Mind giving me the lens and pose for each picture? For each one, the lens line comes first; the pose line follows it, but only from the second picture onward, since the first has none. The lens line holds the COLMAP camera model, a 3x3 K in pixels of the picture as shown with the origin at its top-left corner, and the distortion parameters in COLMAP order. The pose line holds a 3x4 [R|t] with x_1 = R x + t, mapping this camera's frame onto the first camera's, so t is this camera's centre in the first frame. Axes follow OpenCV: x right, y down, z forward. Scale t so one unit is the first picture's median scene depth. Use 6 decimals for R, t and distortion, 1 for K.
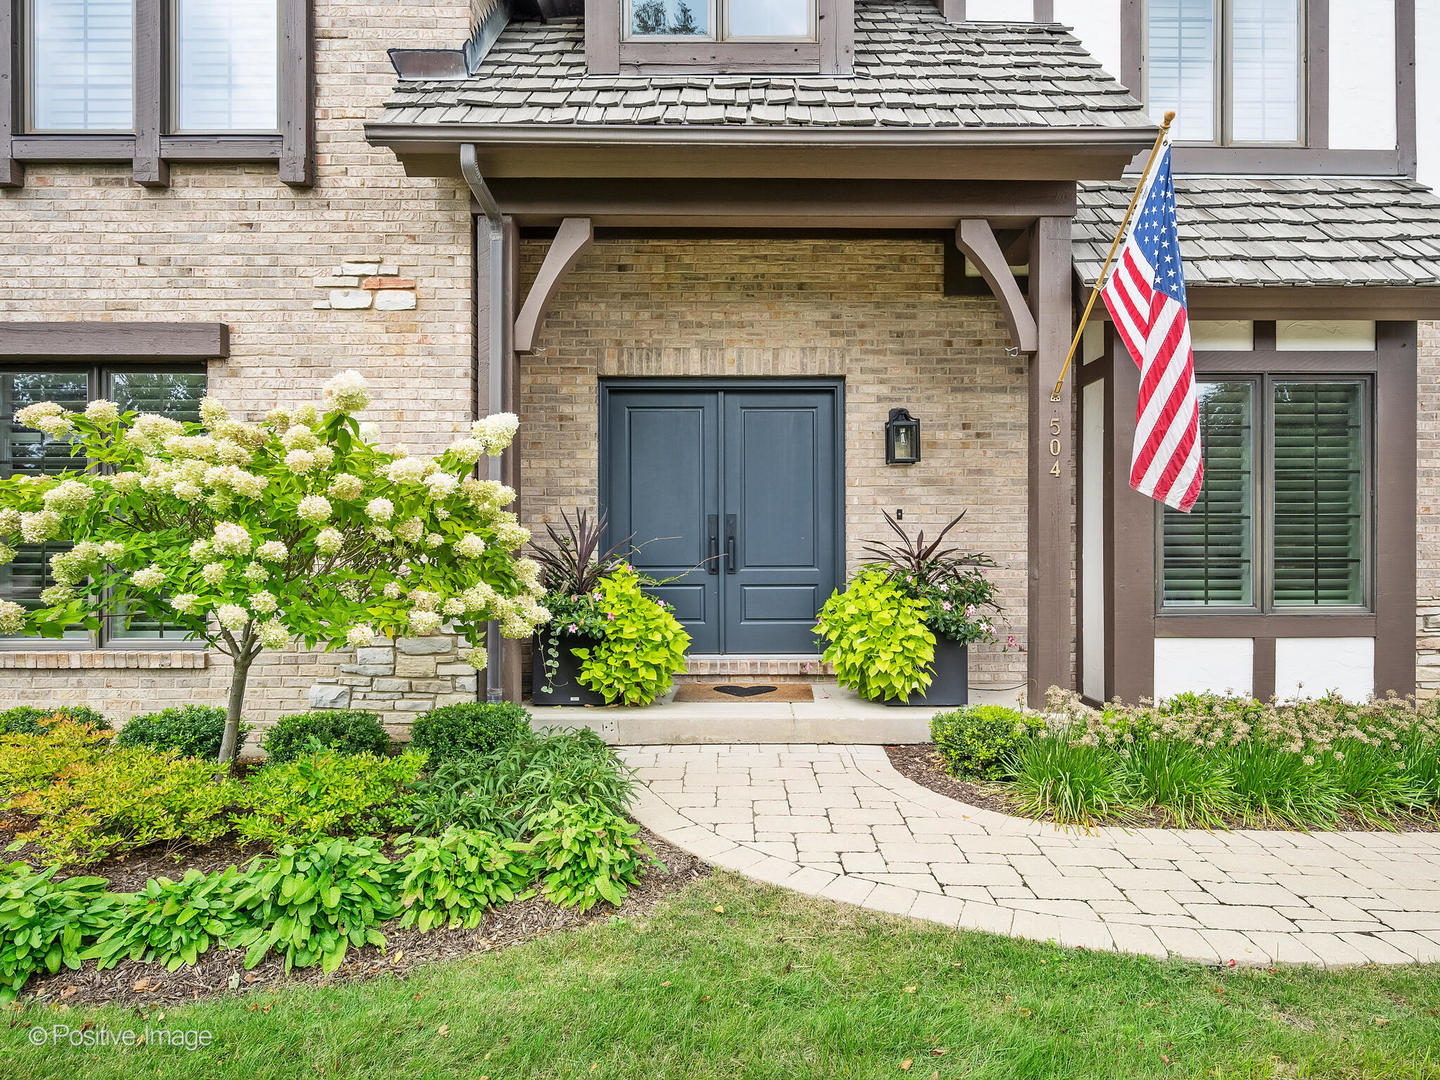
lens RADIAL K [[788.5, 0, 725.6], [0, 788.5, 525.3], [0, 0, 1]] dist [0.001608, 0.000069]
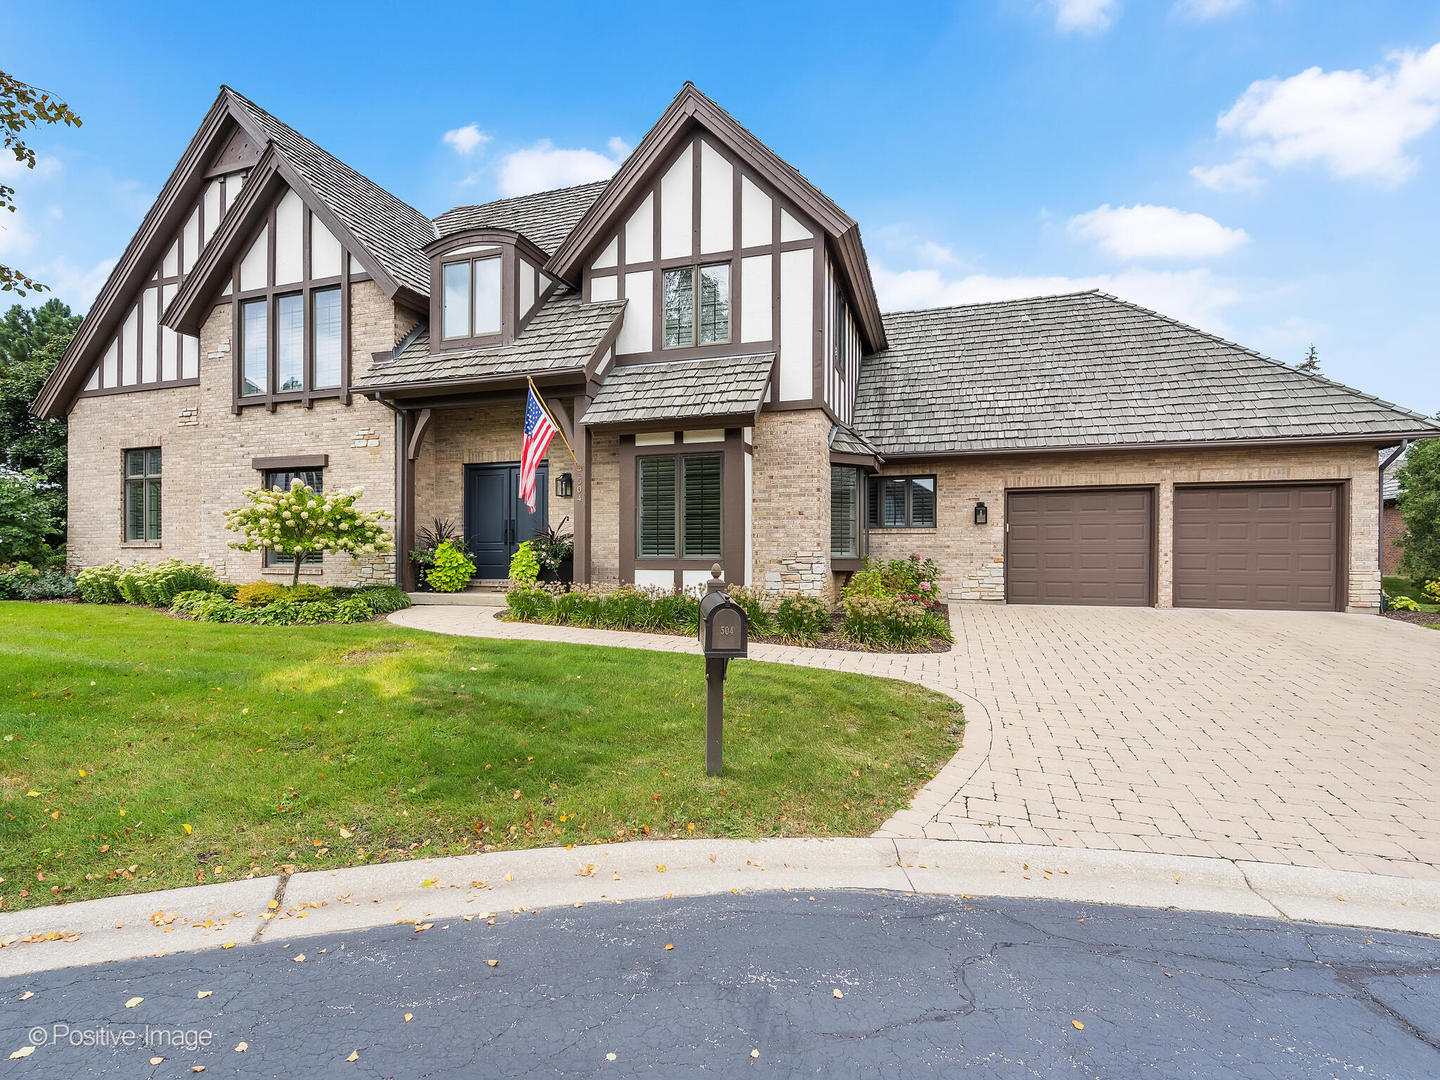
lens RADIAL K [[639.9, 0, 714.7], [0, 639.9, 540.7], [0, 0, 1]] dist [-0.000253, -0.000673]
pose [[0.948363, -0.000998, -0.317185, 1.435343], [-0.000446, 0.999990, -0.004480, 0.069461], [0.317186, 0.004390, 0.948353, -0.755310]]
